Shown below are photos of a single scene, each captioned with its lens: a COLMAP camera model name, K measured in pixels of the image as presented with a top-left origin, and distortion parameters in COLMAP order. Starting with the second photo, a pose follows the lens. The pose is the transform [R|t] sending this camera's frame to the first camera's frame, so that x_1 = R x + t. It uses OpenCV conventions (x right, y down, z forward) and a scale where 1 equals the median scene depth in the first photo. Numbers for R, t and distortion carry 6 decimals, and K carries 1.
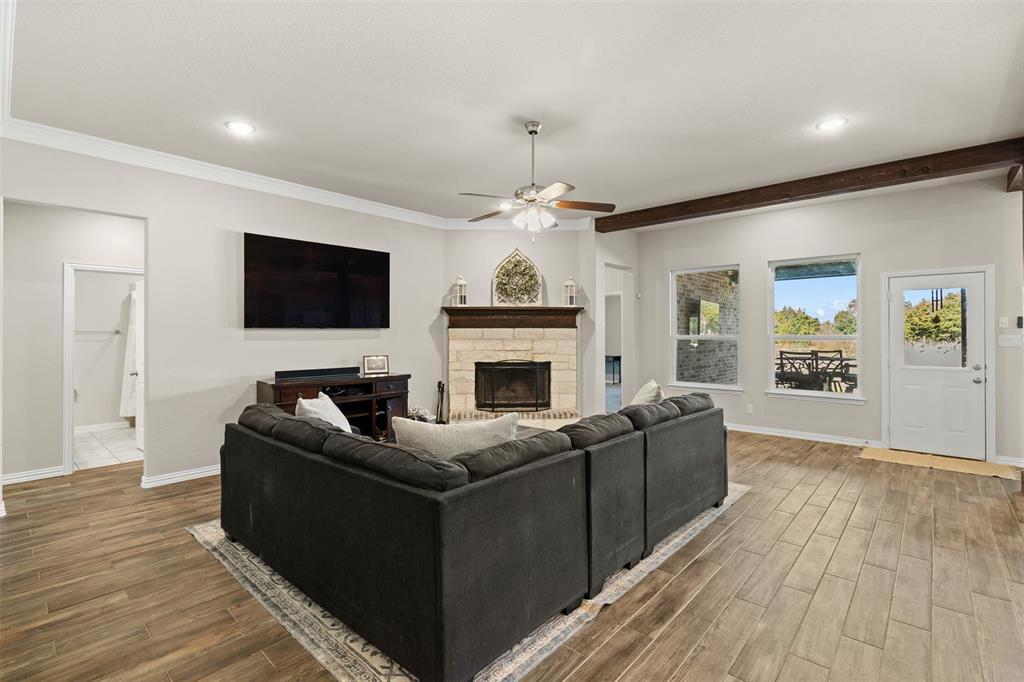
lens RADIAL K [[464.9, 0, 513.1], [0, 464.9, 335.3], [0, 0, 1]] dist [0.001595, -0.000082]
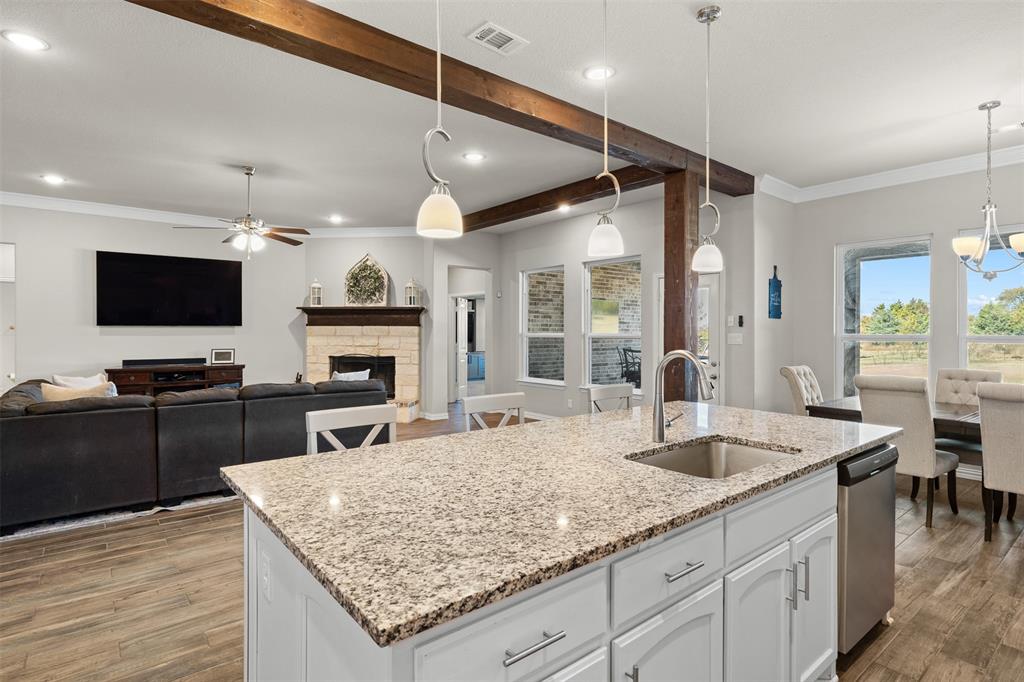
lens RADIAL K [[518.0, 0, 506.6], [0, 518.0, 334.0], [0, 0, 1]] dist [0.004249, 0.000880]
pose [[0.987786, 0.004083, -0.155761, 0.537987], [-0.003828, 0.999991, 0.001938, 0.000282], [0.155767, -0.001318, 0.987793, -0.170342]]
